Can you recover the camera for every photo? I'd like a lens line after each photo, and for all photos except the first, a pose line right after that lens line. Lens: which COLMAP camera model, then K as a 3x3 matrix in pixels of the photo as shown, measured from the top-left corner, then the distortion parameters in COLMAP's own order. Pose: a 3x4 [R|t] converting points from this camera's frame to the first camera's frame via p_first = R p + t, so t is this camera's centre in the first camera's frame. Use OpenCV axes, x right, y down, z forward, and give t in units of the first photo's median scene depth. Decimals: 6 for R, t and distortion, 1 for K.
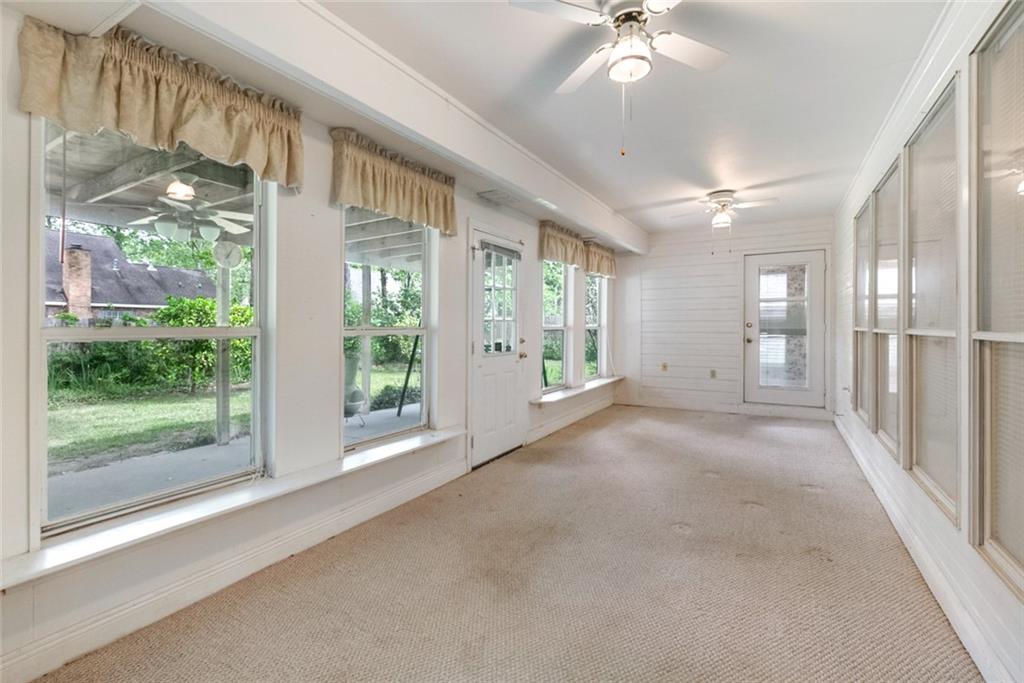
lens RADIAL K [[461.5, 0, 509.8], [0, 461.5, 325.3], [0, 0, 1]] dist [-0.003884, -0.000960]
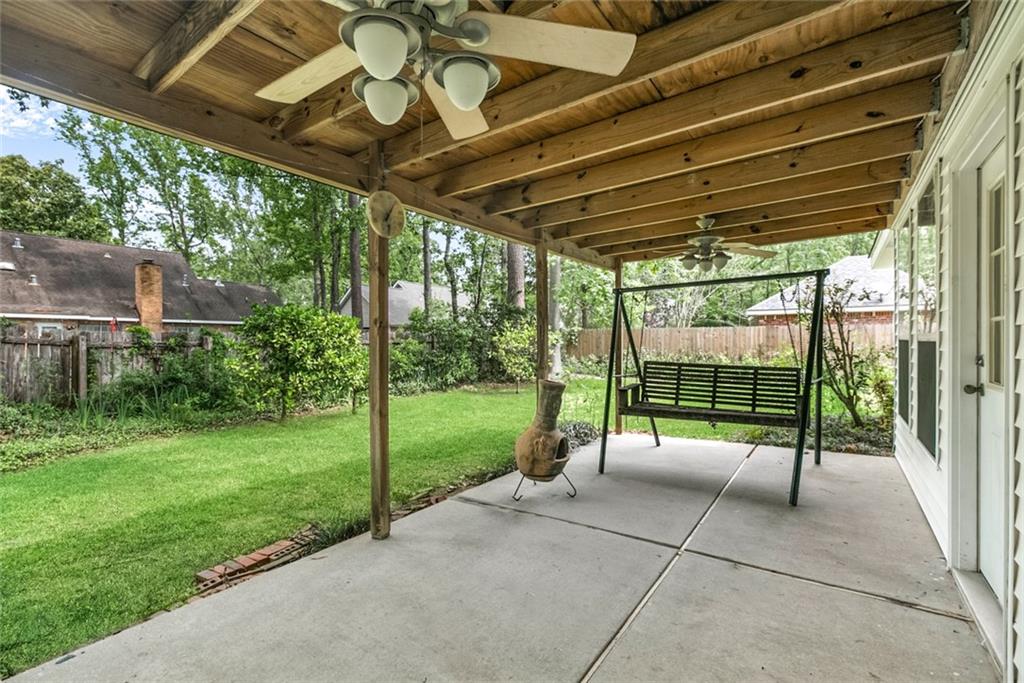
lens RADIAL K [[461.5, 0, 512.7], [0, 461.5, 342.8], [0, 0, 1]] dist [-0.003884, -0.000960]
pose [[0.996156, -0.005417, -0.087424, -0.111145], [0.005874, 0.999970, 0.004966, 0.002407], [0.087395, -0.005461, 0.996159, 0.118544]]
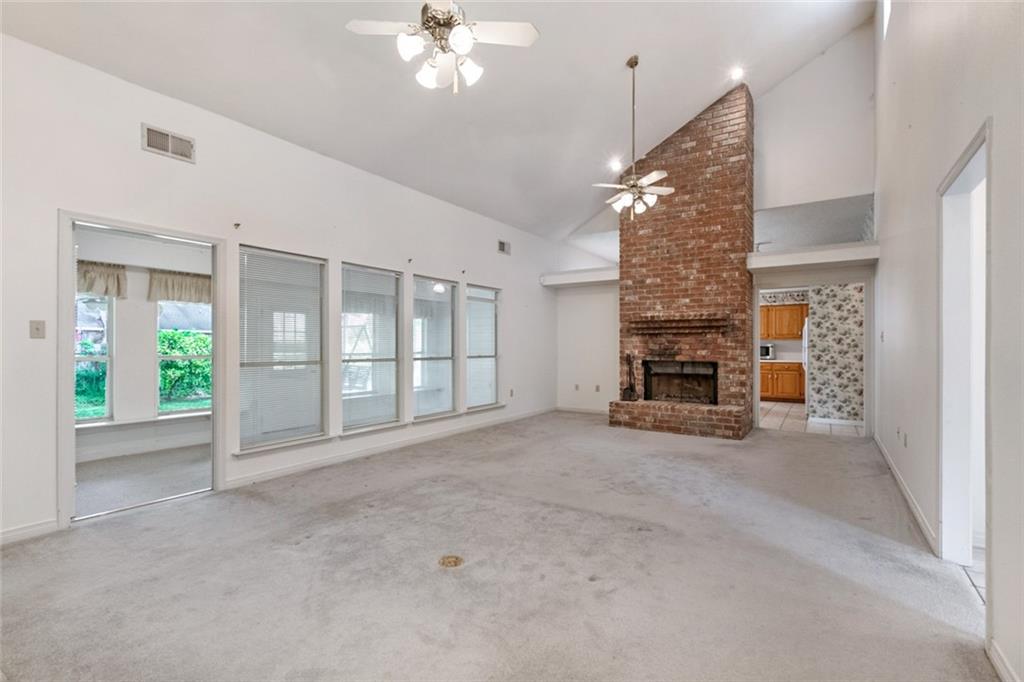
lens RADIAL K [[461.5, 0, 511.6], [0, 461.5, 346.0], [0, 0, 1]] dist [-0.003884, -0.000960]
pose [[0.997898, -0.001805, -0.064786, 0.218664], [0.002085, 0.999989, 0.004252, -0.007447], [0.064778, -0.004378, 0.997890, -0.158733]]
